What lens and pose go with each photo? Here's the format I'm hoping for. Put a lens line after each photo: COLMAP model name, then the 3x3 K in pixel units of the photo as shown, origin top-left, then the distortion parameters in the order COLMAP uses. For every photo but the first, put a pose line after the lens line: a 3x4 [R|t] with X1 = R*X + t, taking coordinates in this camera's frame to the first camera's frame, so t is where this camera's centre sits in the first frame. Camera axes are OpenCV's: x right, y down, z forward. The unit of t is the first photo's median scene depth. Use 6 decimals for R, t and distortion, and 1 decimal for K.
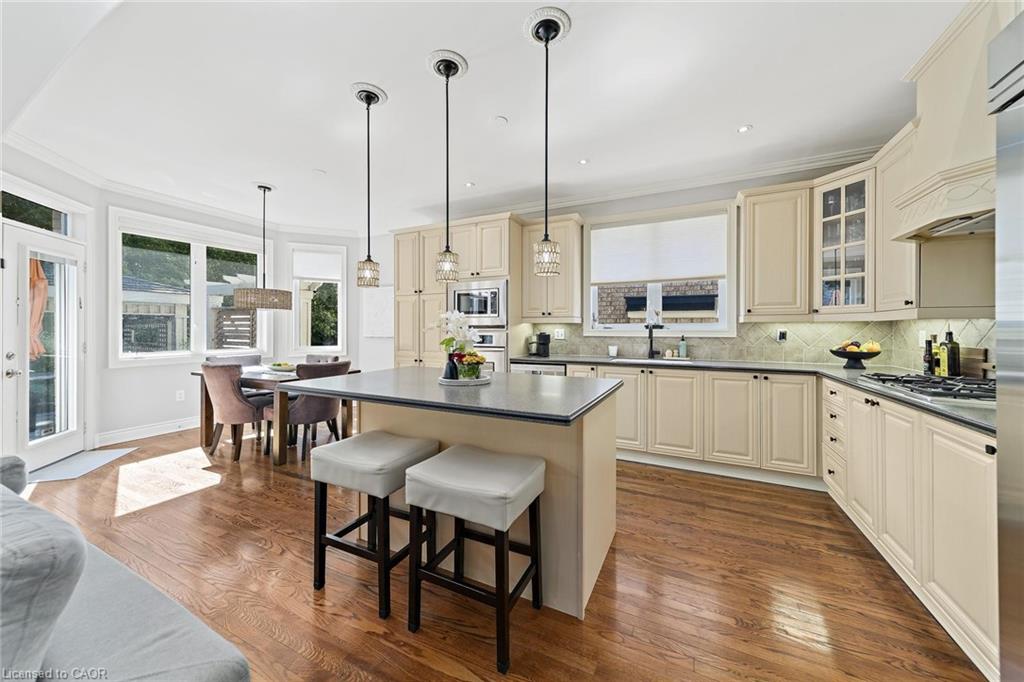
lens RADIAL K [[366.8, 0, 516.6], [0, 366.8, 330.1], [0, 0, 1]] dist [0.005318, -0.000570]
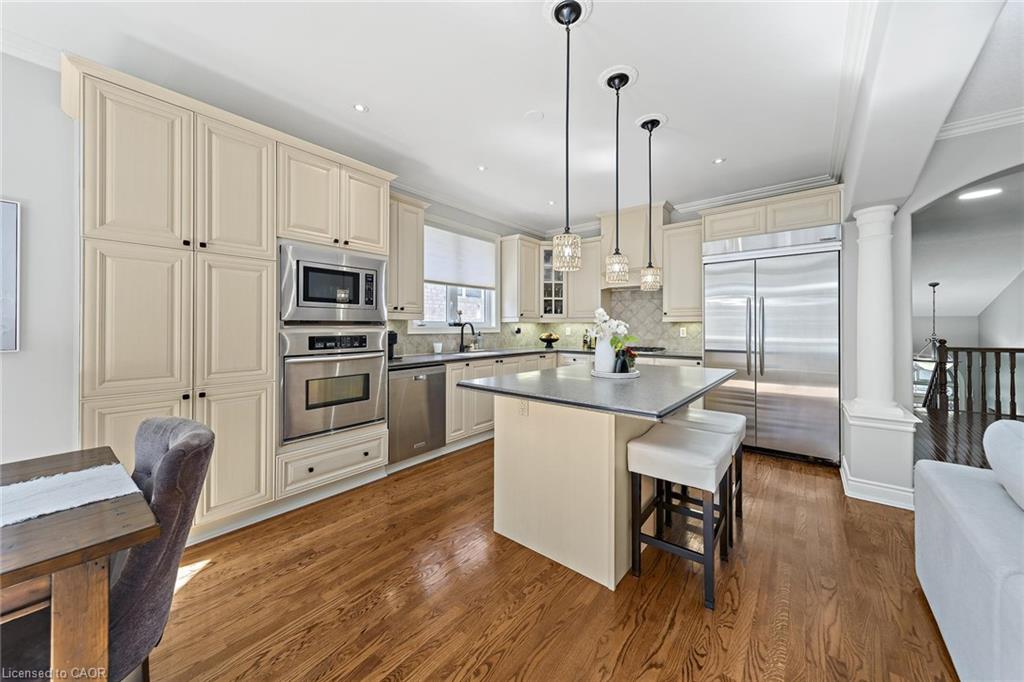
lens RADIAL K [[366.8, 0, 510.2], [0, 366.8, 326.1], [0, 0, 1]] dist [0.005318, -0.000570]
pose [[0.223848, 0.001749, 0.974622, -0.705149], [0.000853, 0.999998, -0.001991, -0.001797], [-0.974624, 0.001277, 0.223846, 0.582422]]
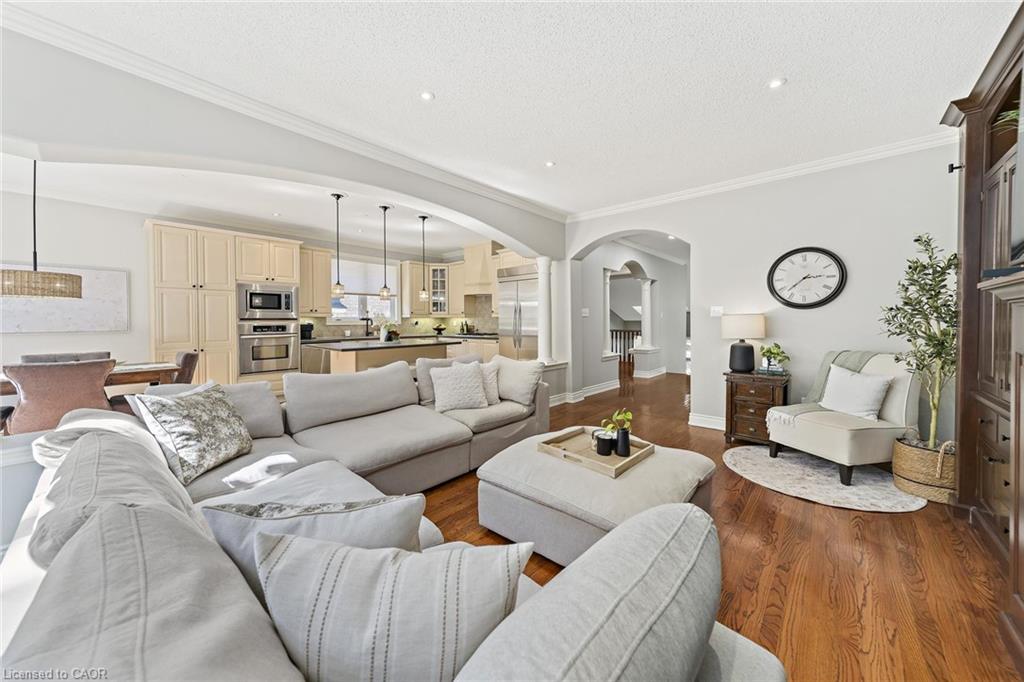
lens RADIAL K [[366.8, 0, 512.2], [0, 366.8, 327.3], [0, 0, 1]] dist [0.005318, -0.000570]
pose [[0.273818, -0.020775, 0.961557, -1.195495], [0.004876, 0.999784, 0.020212, -0.002079], [-0.961769, -0.000846, 0.273860, -0.213148]]
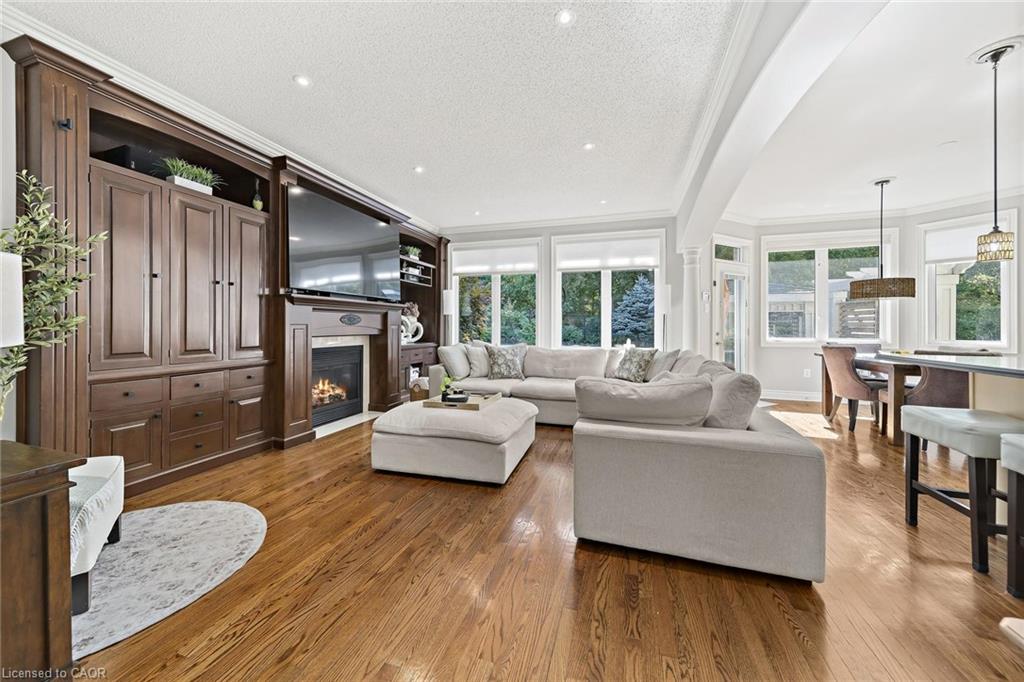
lens RADIAL K [[366.8, 0, 510.4], [0, 366.8, 323.6], [0, 0, 1]] dist [0.005318, -0.000570]
pose [[0.141961, -0.009556, -0.989826, 0.204641], [-0.007963, 0.999910, -0.010796, 0.035309], [0.989840, 0.009414, 0.141873, -0.197912]]
